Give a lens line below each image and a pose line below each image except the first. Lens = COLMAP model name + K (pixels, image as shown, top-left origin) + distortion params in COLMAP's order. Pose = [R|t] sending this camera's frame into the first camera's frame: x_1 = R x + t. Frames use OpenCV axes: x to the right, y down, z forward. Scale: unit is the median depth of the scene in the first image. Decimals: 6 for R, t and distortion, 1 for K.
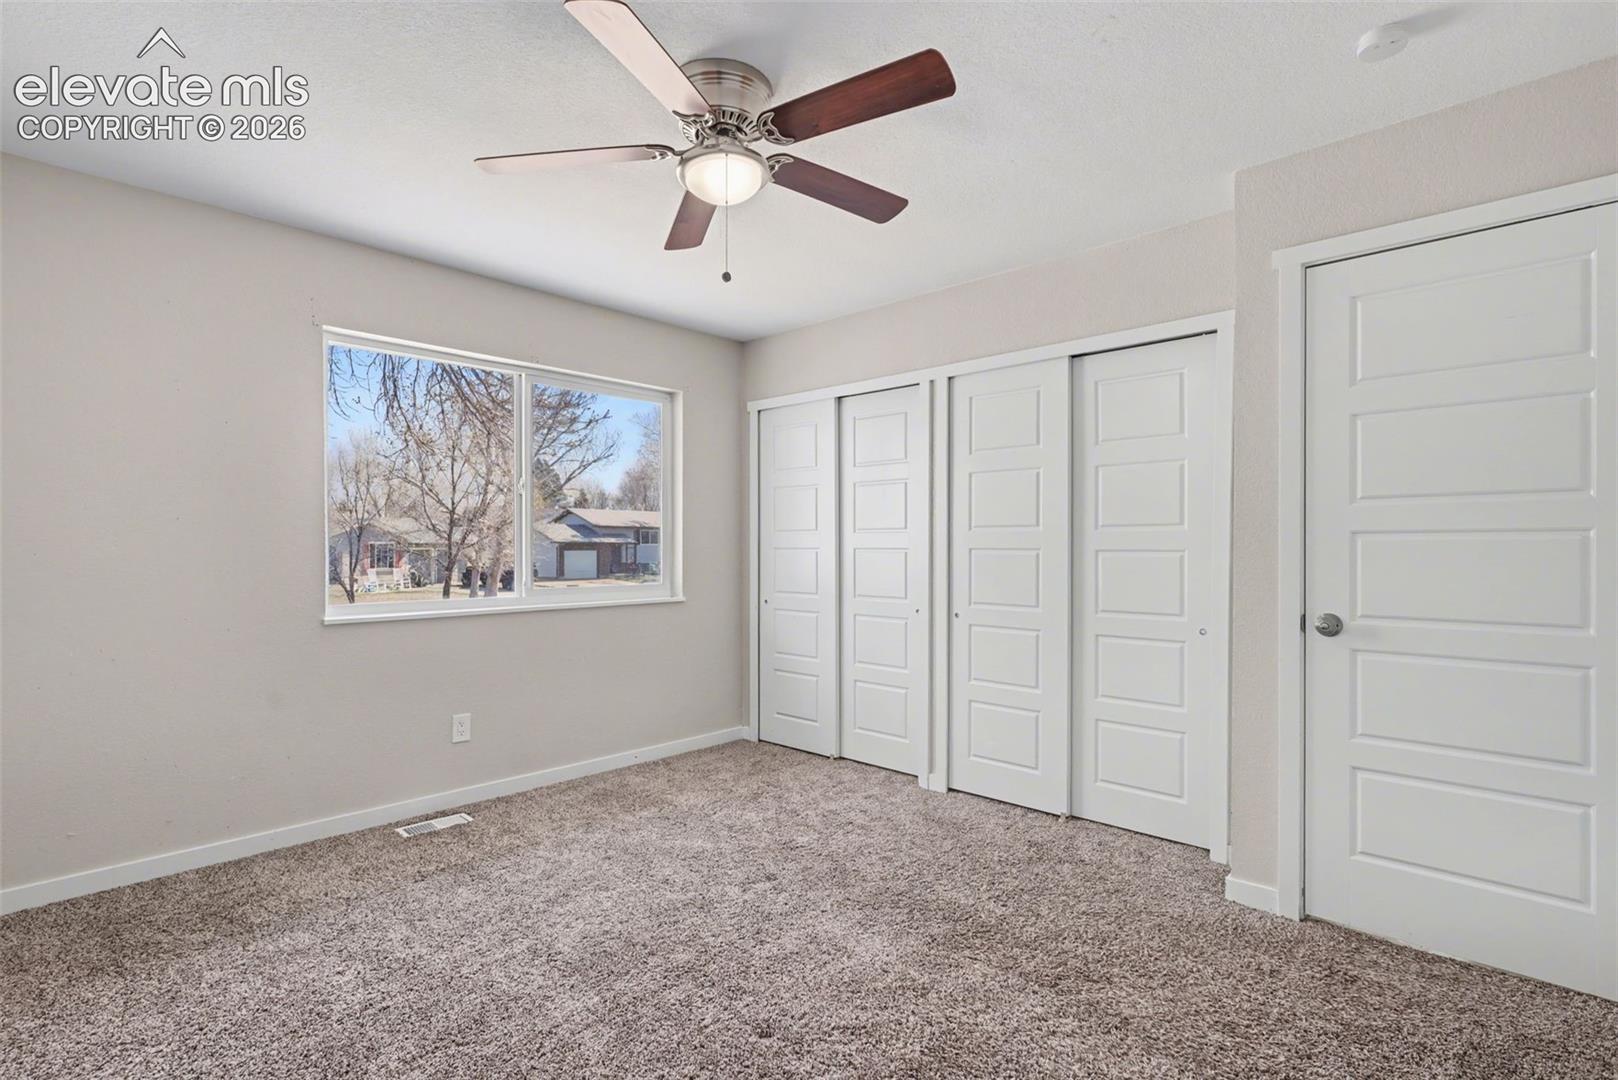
lens RADIAL K [[775.6, 0, 808.5], [0, 775.6, 550.0], [0, 0, 1]] dist [-0.009960, 0.009120]
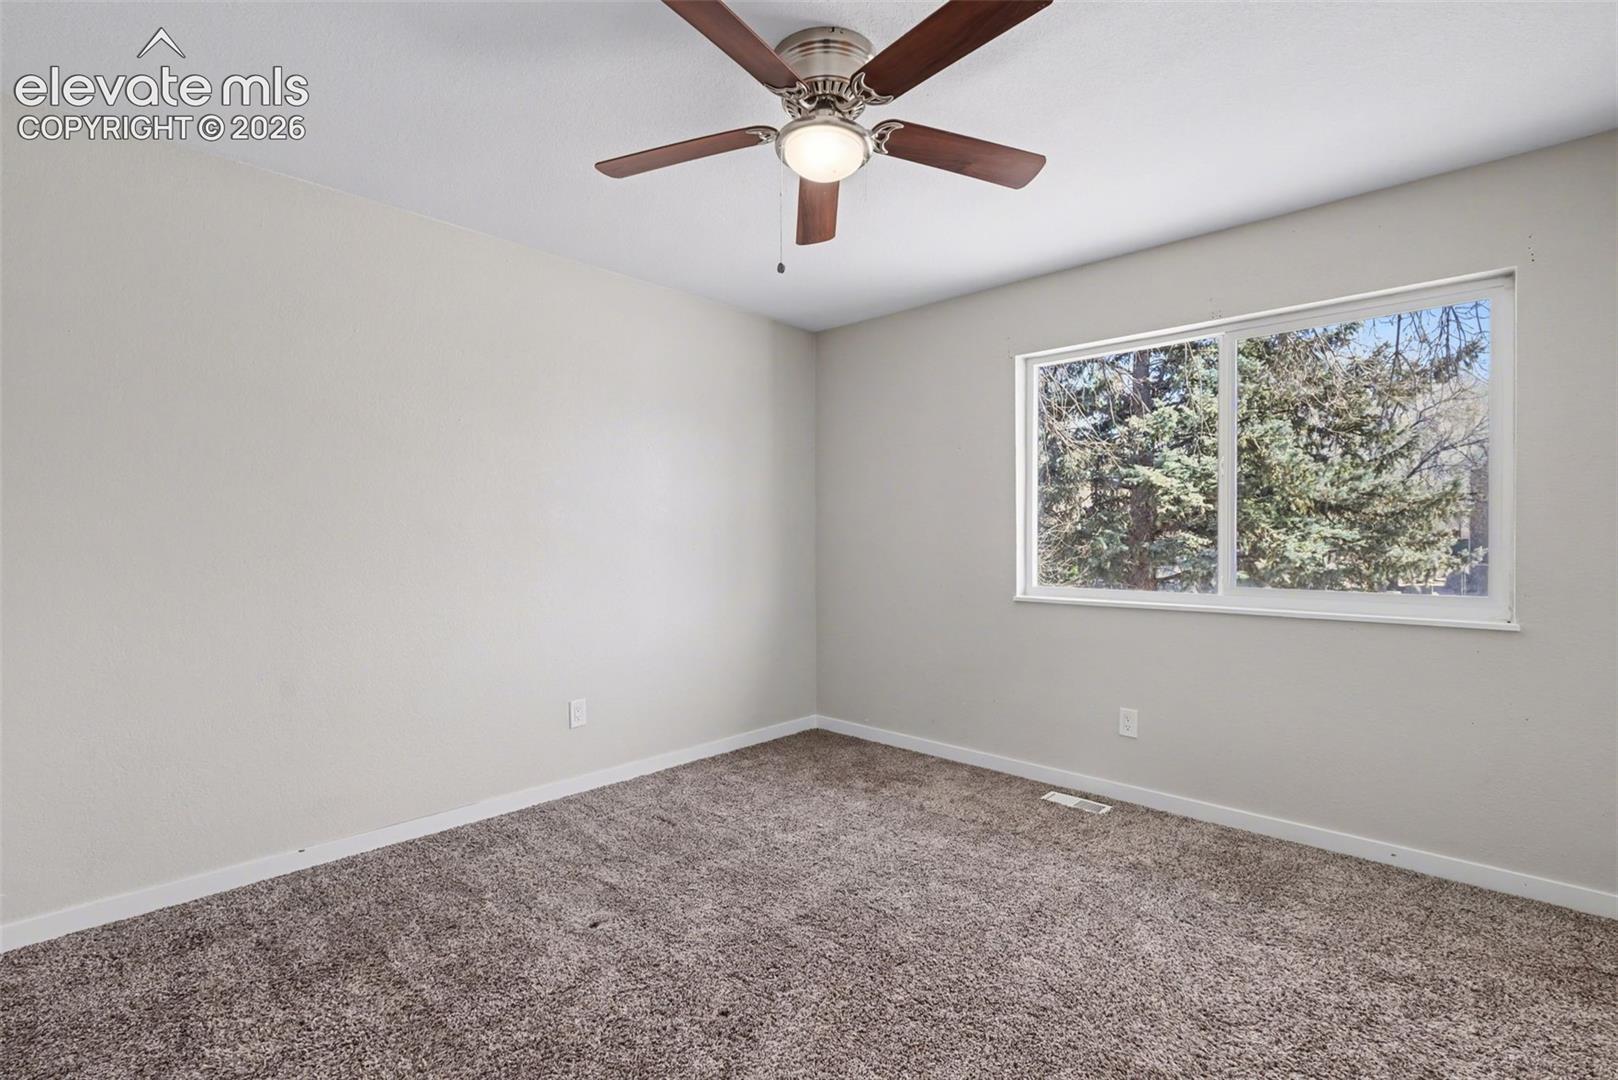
lens RADIAL K [[760.3, 0, 793.1], [0, 760.3, 542.4], [0, 0, 1]] dist [-0.000305, 0.000897]
pose [[-0.025055, 0.004145, -0.999677, 0.517870], [-0.001896, 0.999989, 0.004194, 0.000950], [0.999684, 0.002000, -0.025046, 0.606824]]
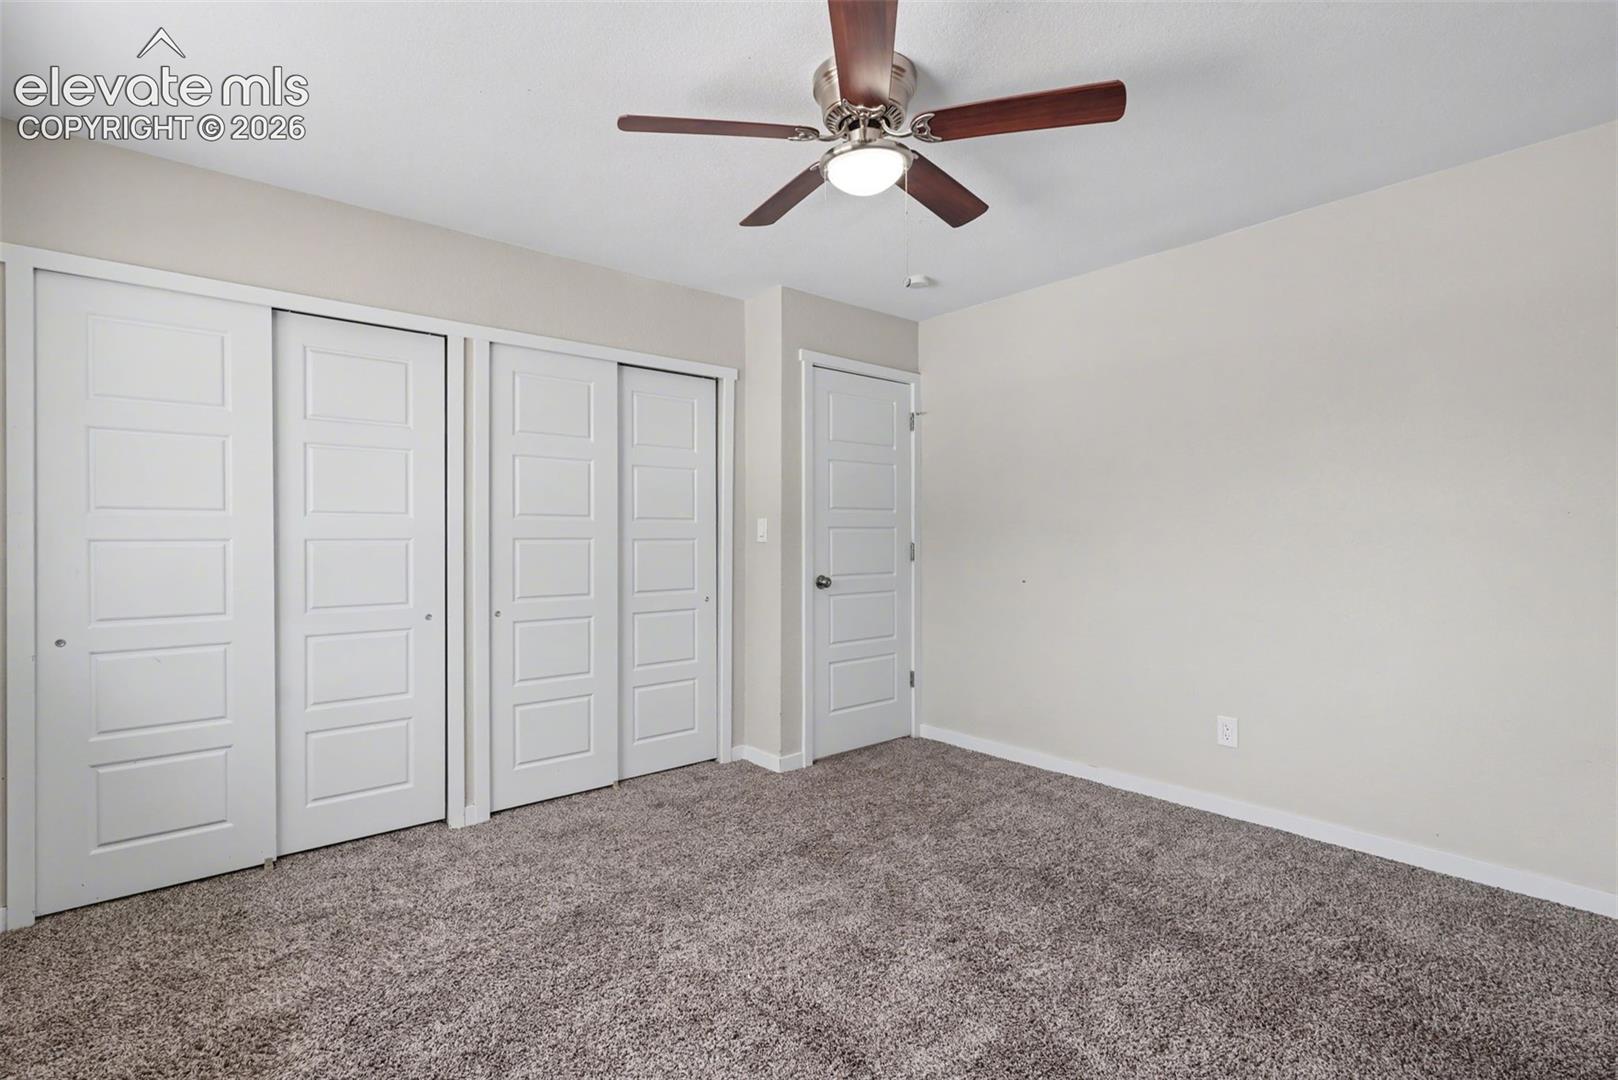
lens RADIAL K [[768.4, 0, 809.2], [0, 768.4, 533.7], [0, 0, 1]] dist [0.000285, 0.000250]
pose [[0.098243, -0.001883, 0.995161, -0.689657], [0.002649, 0.999995, 0.001631, -0.008280], [-0.995159, 0.002476, 0.098247, 0.597153]]
